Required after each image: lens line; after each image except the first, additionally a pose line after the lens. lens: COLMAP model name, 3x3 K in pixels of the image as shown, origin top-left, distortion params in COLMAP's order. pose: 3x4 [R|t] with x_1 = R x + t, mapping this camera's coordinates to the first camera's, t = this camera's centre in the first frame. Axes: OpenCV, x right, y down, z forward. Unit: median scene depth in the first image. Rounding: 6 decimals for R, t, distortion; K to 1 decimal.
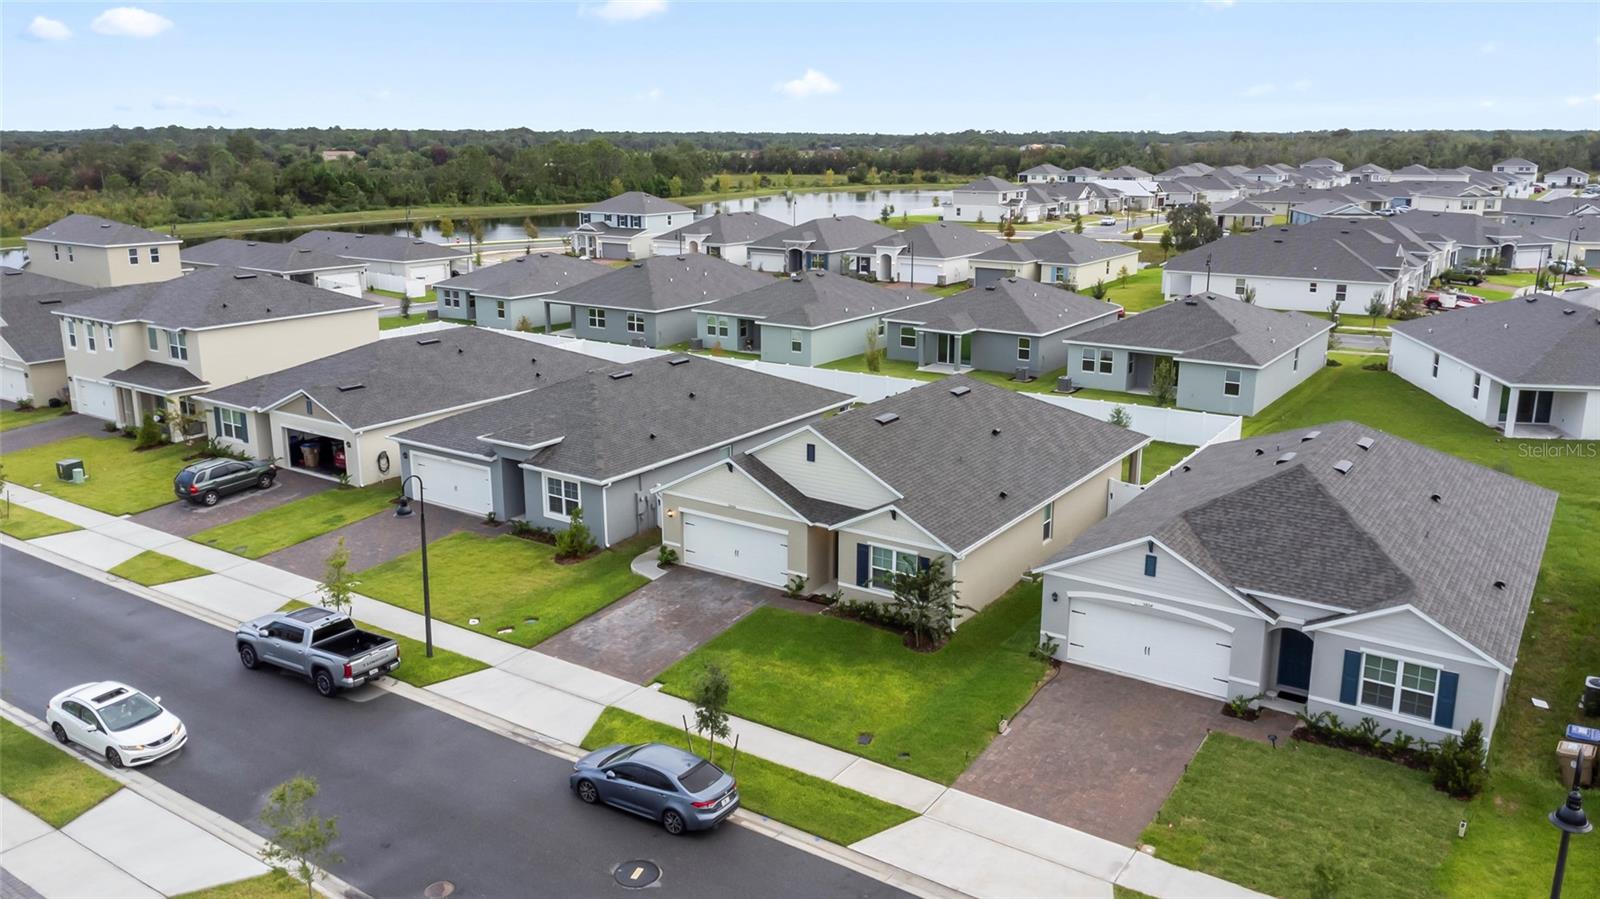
lens RADIAL K [[1183.8, 0, 789.9], [0, 1183.8, 440.5], [0, 0, 1]] dist [0.018498, -0.000631]
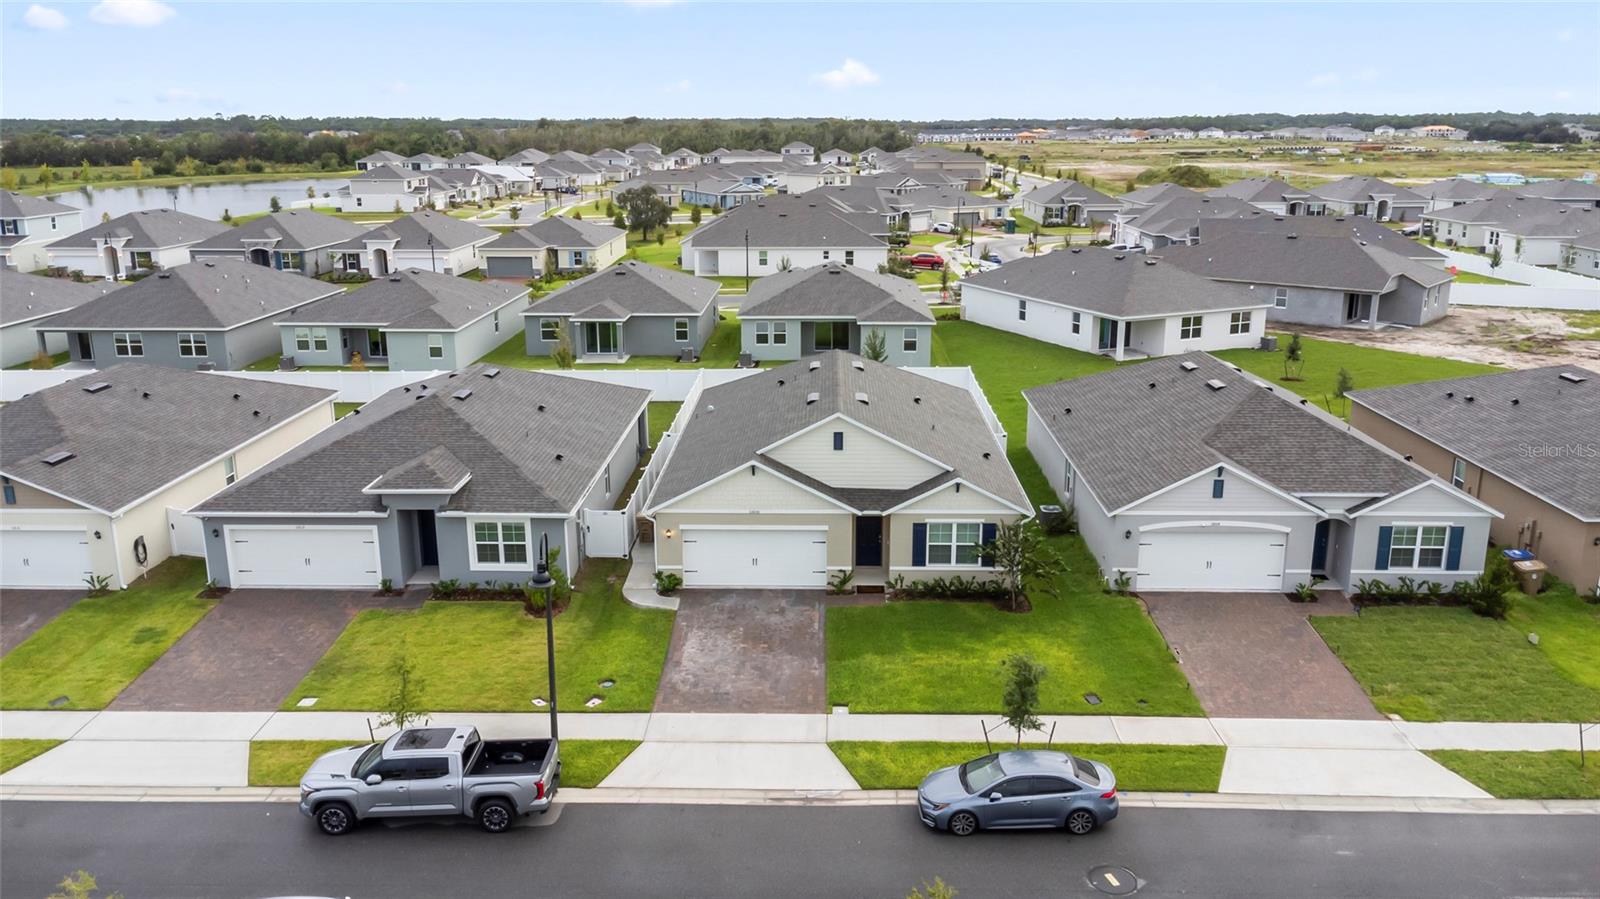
lens RADIAL K [[1183.8, 0, 789.9], [0, 1183.8, 440.5], [0, 0, 1]] dist [0.018498, -0.000631]
pose [[0.844064, -0.141944, 0.517116, -0.484881], [0.136579, 0.989433, 0.048660, -0.039936], [-0.518558, 0.029555, 0.854531, 0.190319]]
